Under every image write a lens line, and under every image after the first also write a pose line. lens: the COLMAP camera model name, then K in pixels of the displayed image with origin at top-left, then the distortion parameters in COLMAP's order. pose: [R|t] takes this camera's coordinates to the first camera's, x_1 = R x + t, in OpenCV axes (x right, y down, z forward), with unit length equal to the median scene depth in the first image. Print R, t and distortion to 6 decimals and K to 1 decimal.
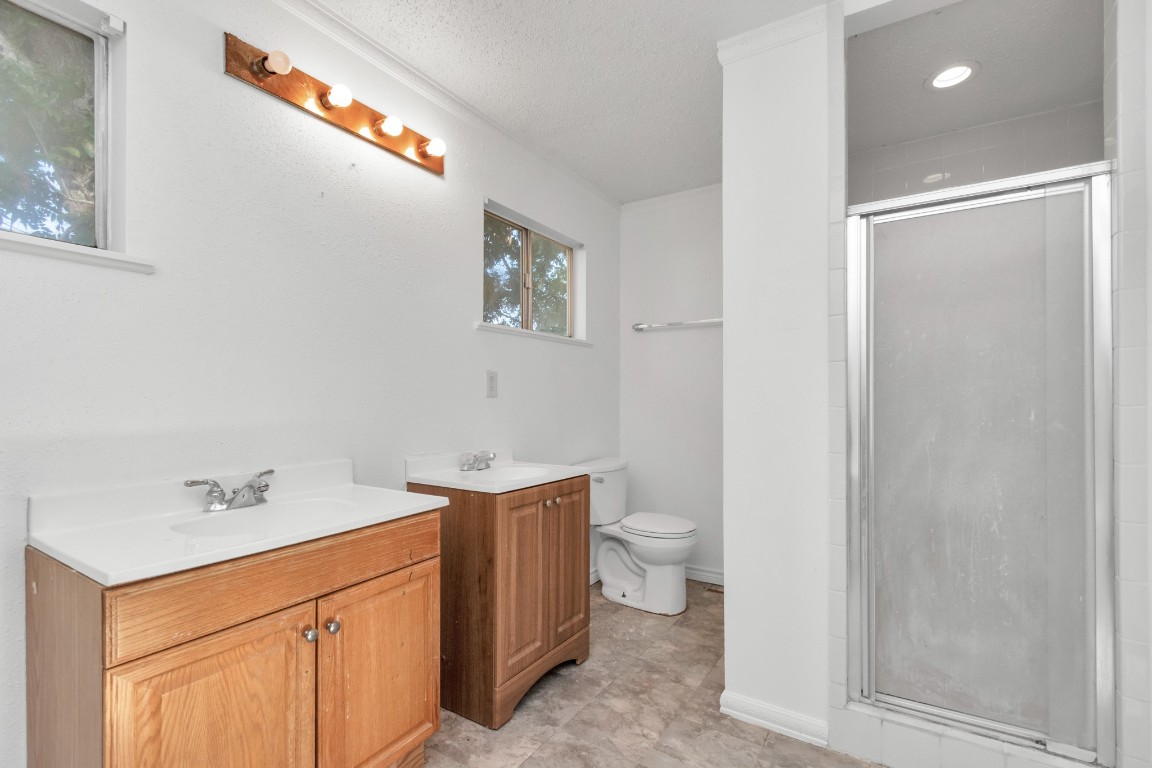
lens RADIAL K [[517.7, 0, 589.0], [0, 517.7, 394.5], [0, 0, 1]] dist [0.000998, -0.000120]
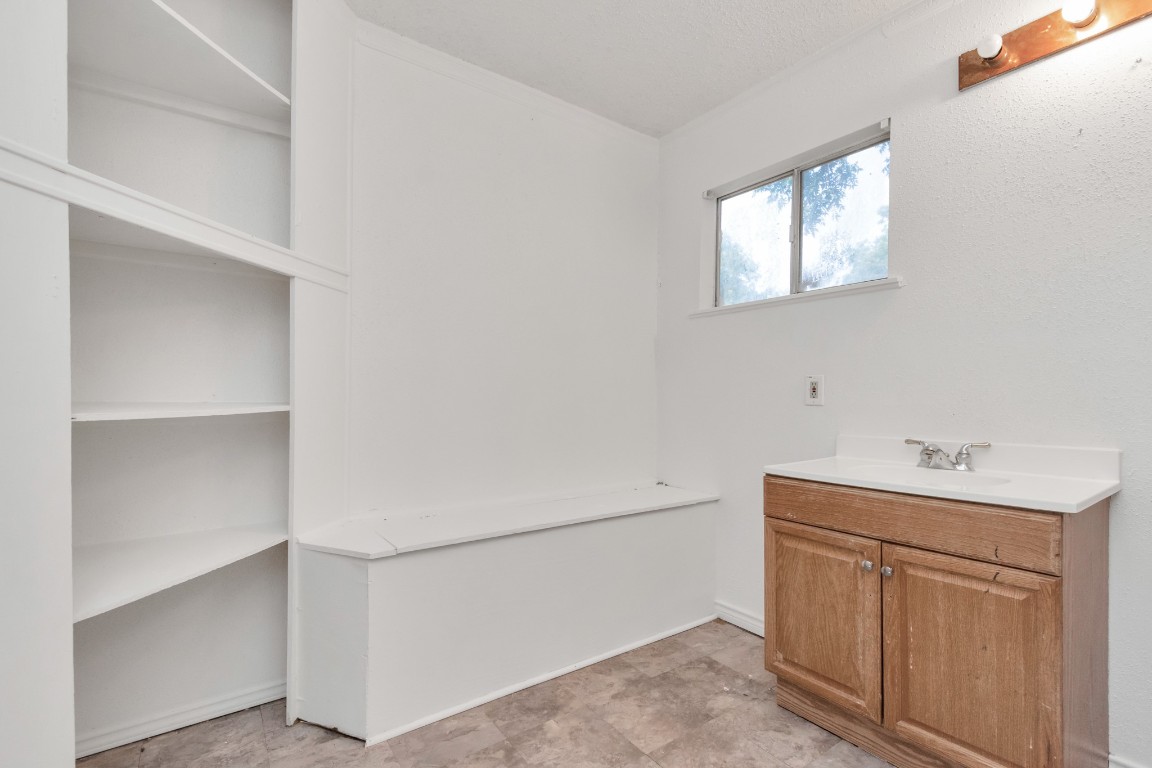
lens RADIAL K [[517.7, 0, 589.0], [0, 517.7, 394.5], [0, 0, 1]] dist [0.000998, -0.000120]
pose [[-0.375337, -0.005108, -0.926874, 0.524489], [0.005080, 0.999958, -0.007568, 0.041853], [0.926875, -0.007549, -0.375295, 0.528985]]
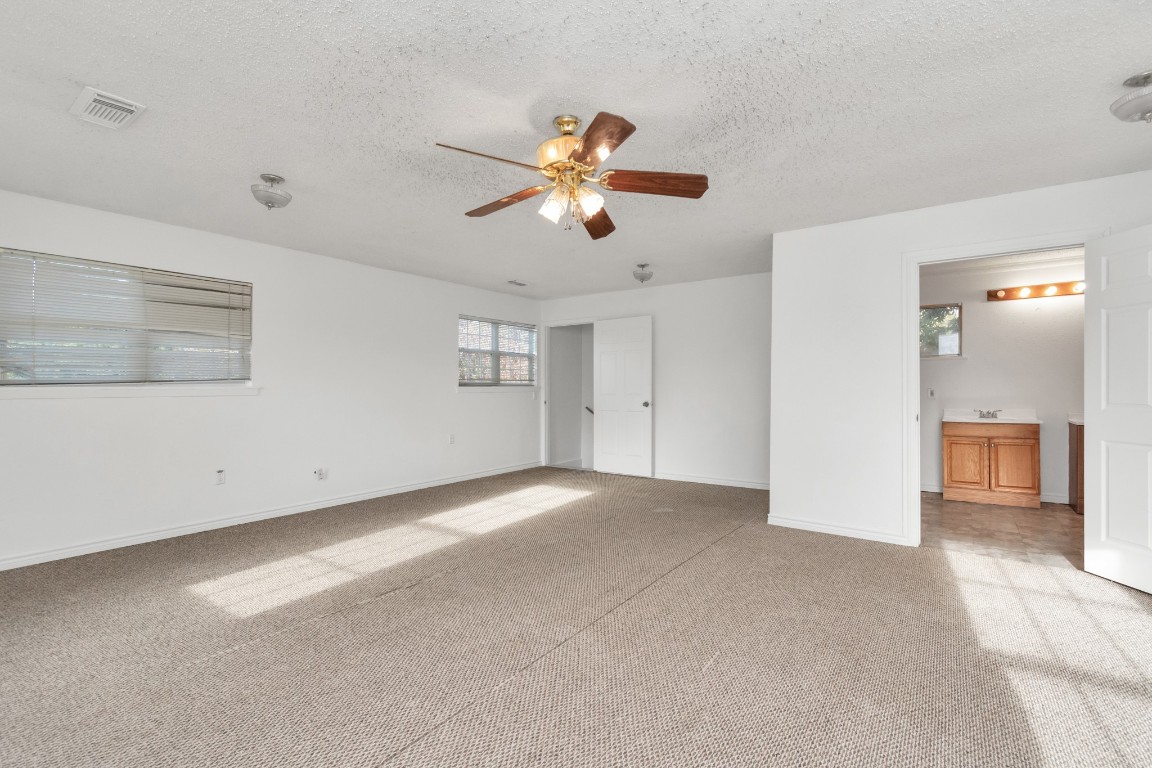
lens RADIAL K [[515.0, 0, 588.2], [0, 515.0, 382.9], [0, 0, 1]] dist [0.001127, -0.000302]
pose [[-0.059647, -0.011361, -0.998155, 2.412969], [0.005232, 0.999918, -0.011694, -0.007690], [0.998206, -0.005920, -0.059582, -1.244265]]
